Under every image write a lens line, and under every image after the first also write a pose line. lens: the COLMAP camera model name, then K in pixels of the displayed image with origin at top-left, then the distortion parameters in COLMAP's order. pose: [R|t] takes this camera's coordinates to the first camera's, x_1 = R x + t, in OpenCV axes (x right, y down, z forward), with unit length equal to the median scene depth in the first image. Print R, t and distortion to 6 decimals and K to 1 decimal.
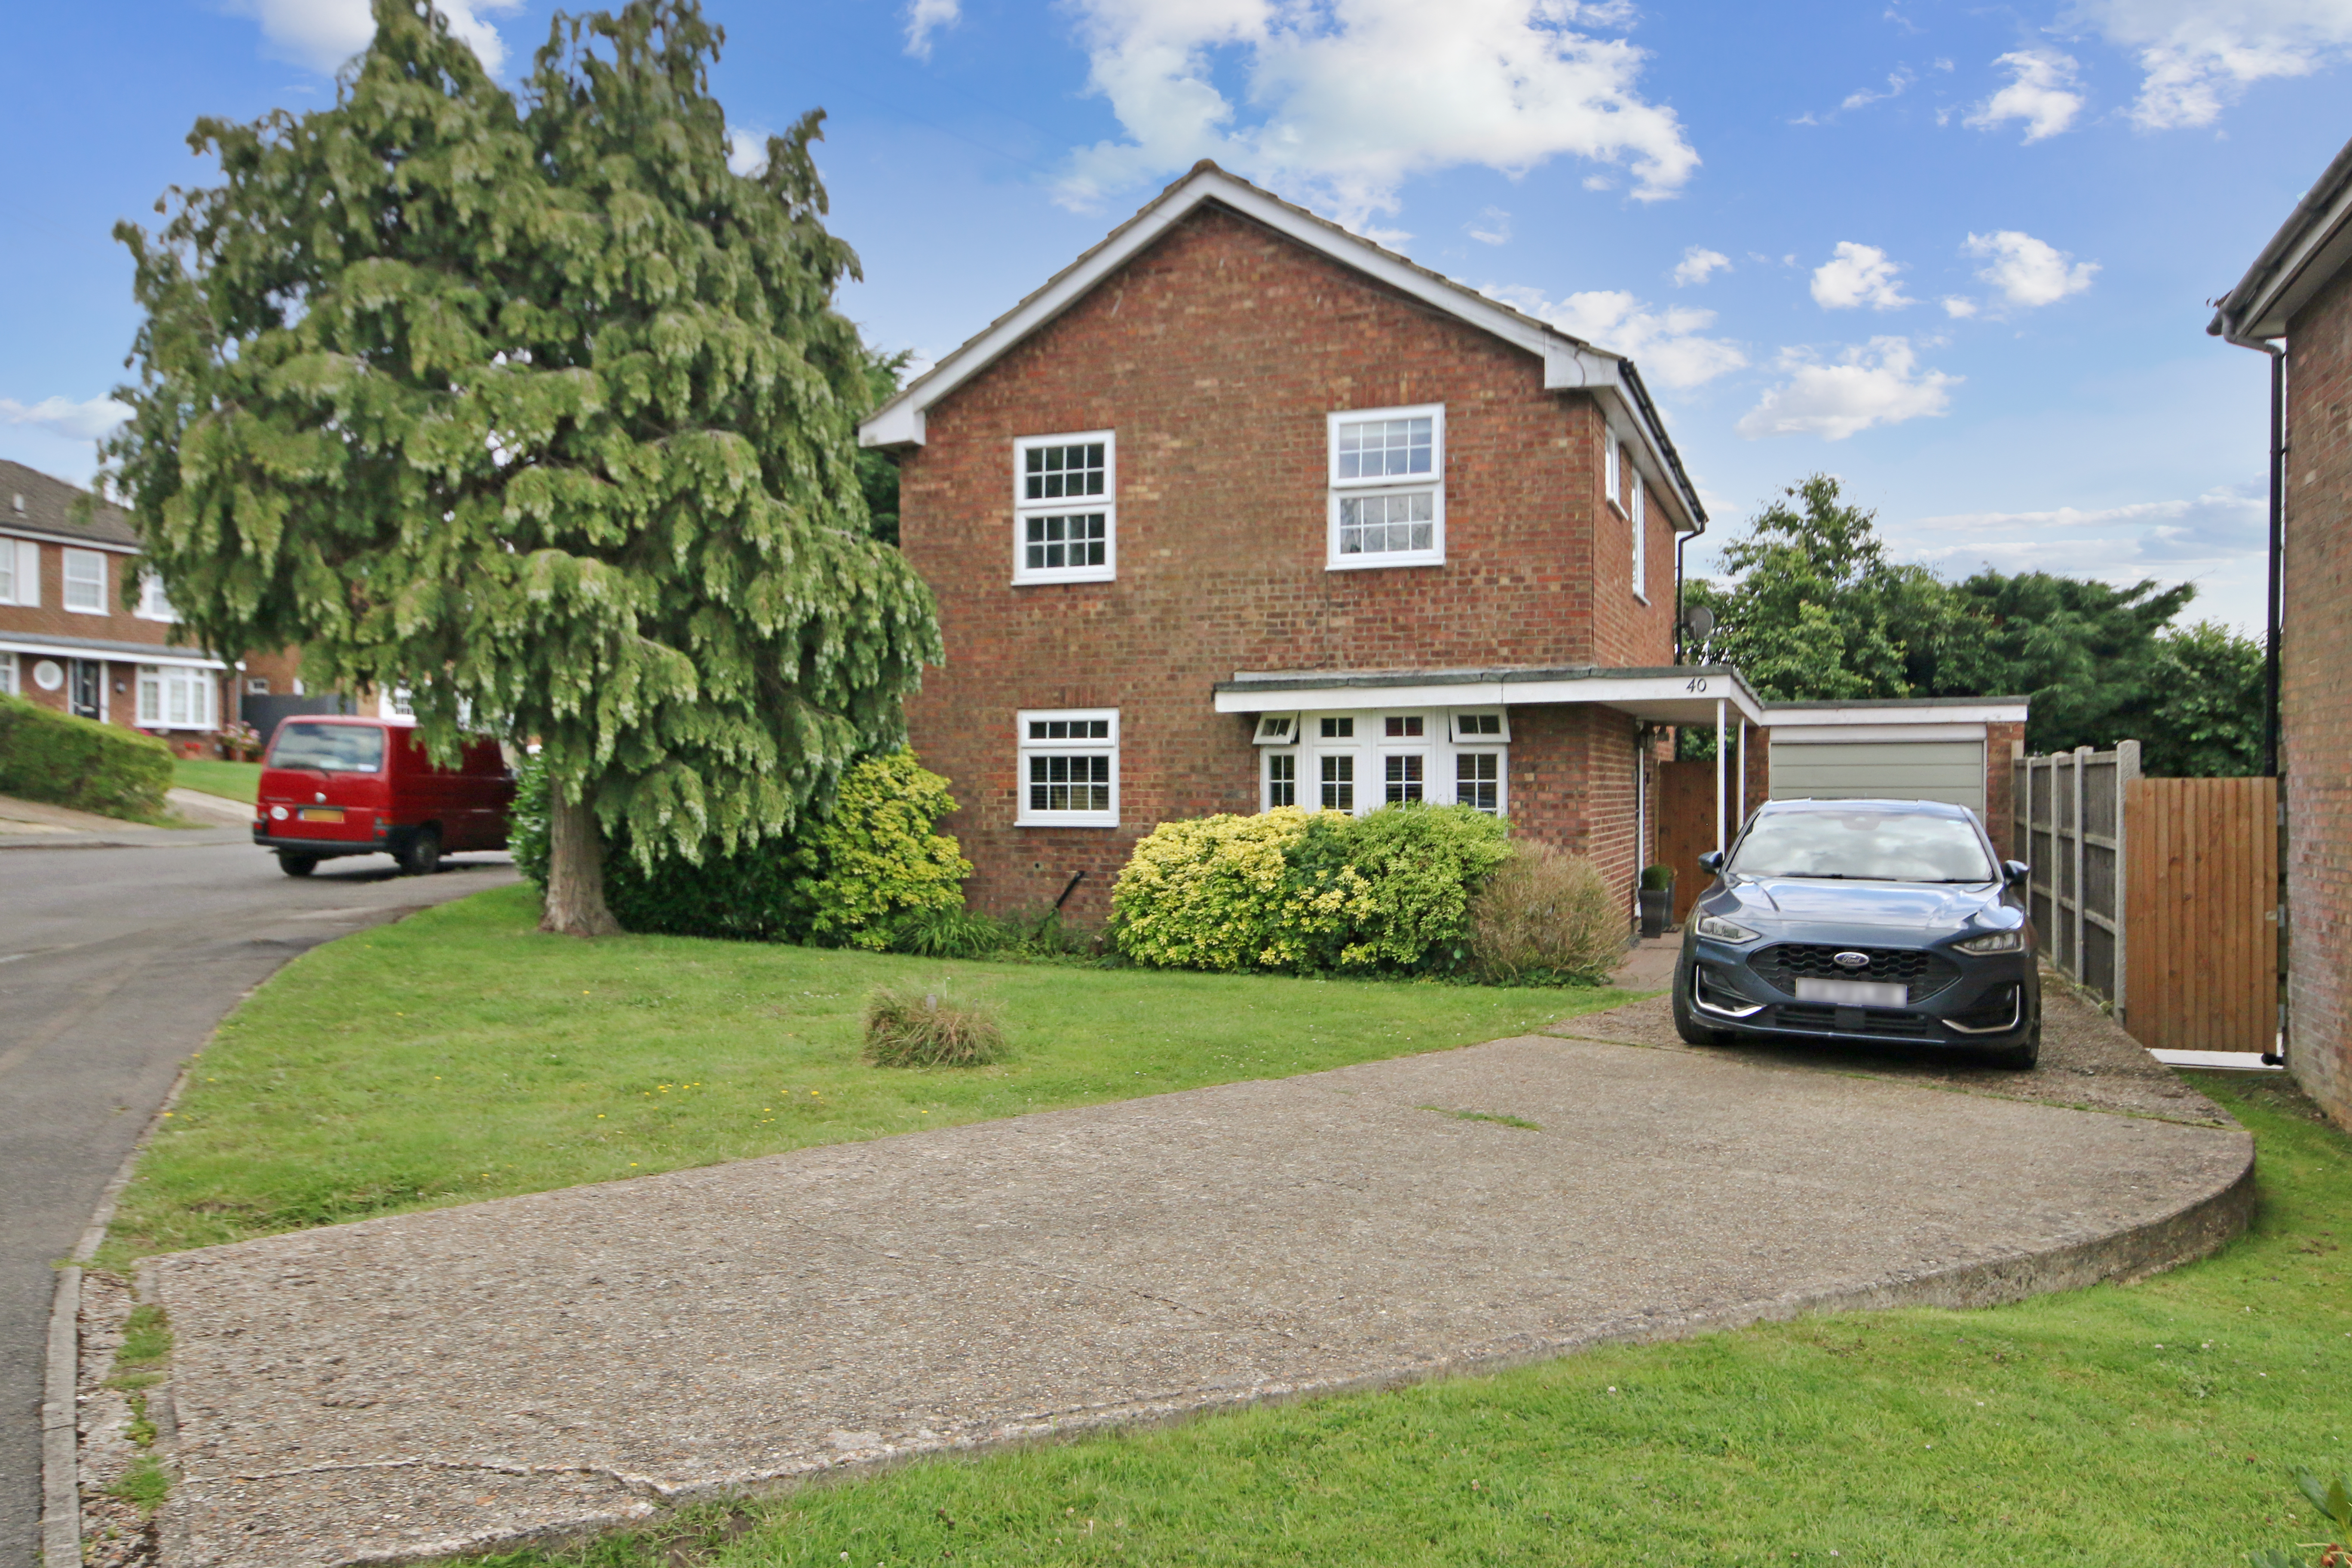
lens RADIAL K [[1725.5, 0, 1174.3], [0, 1725.5, 792.6], [0, 0, 1]] dist [0.039114, -0.004581]
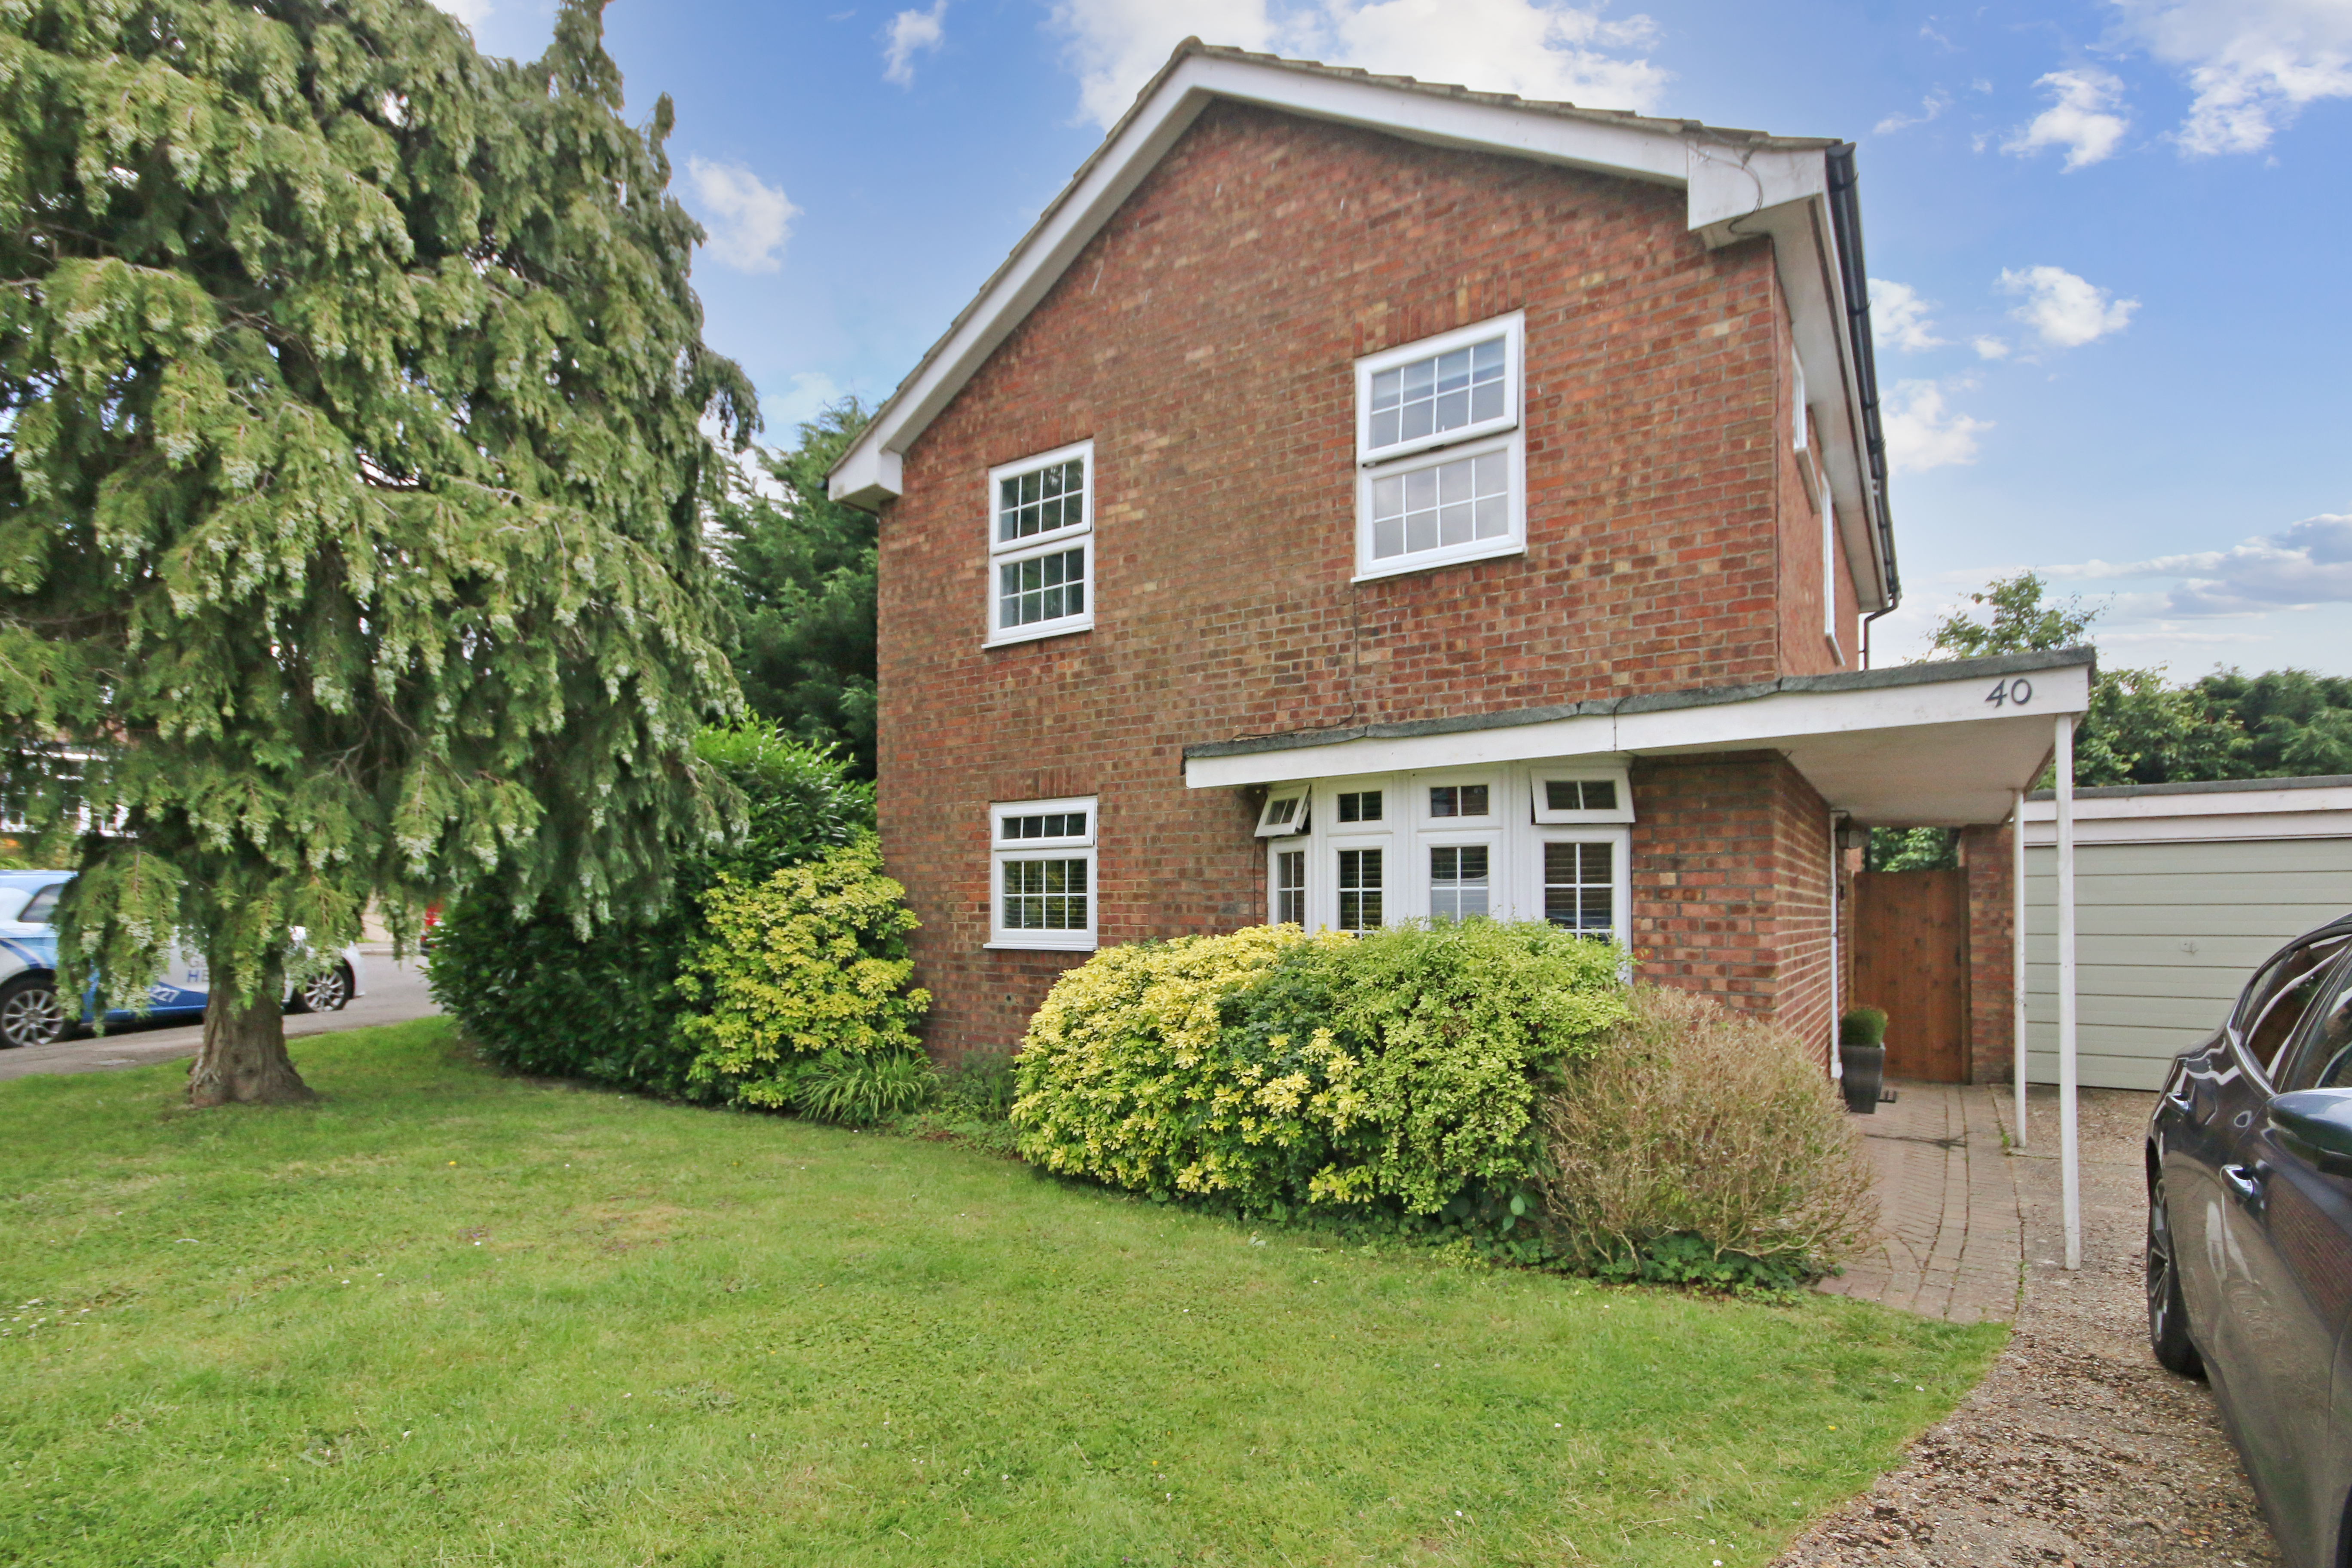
lens RADIAL K [[1102.5, 0, 1189.4], [0, 1102.5, 883.3], [0, 0, 1]] dist [0.012237, -0.007023]
pose [[0.974592, -0.002825, -0.223971, 0.123339], [-0.004204, 0.999514, -0.030900, 0.005195], [0.223949, 0.031056, 0.974106, 0.560146]]
